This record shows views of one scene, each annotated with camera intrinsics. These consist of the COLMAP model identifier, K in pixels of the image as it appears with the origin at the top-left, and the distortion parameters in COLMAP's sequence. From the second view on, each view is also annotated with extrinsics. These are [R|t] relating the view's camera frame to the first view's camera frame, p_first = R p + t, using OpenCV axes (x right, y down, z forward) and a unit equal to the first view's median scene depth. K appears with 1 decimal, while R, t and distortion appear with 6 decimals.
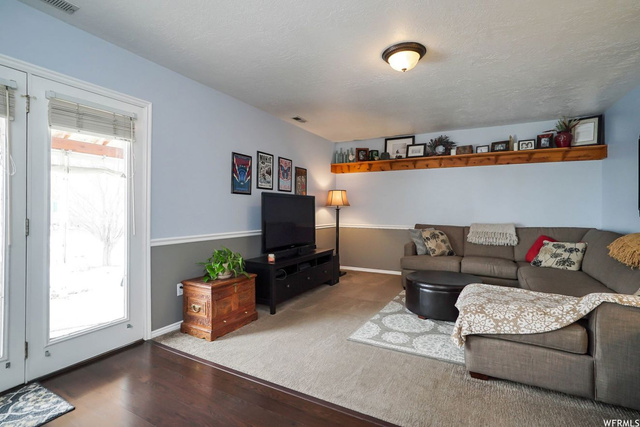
lens RADIAL K [[311.4, 0, 328.8], [0, 311.4, 205.5], [0, 0, 1]] dist [-0.031341, 0.019971]
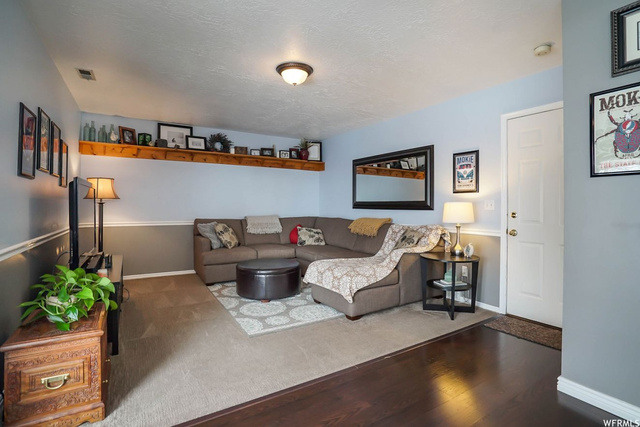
lens RADIAL K [[311.4, 0, 328.8], [0, 311.4, 205.5], [0, 0, 1]] dist [-0.031341, 0.019971]
pose [[0.498689, -0.004098, 0.866771, -0.395792], [-0.012437, 0.999852, 0.011883, 0.000880], [-0.866692, -0.016706, 0.498565, 0.180198]]
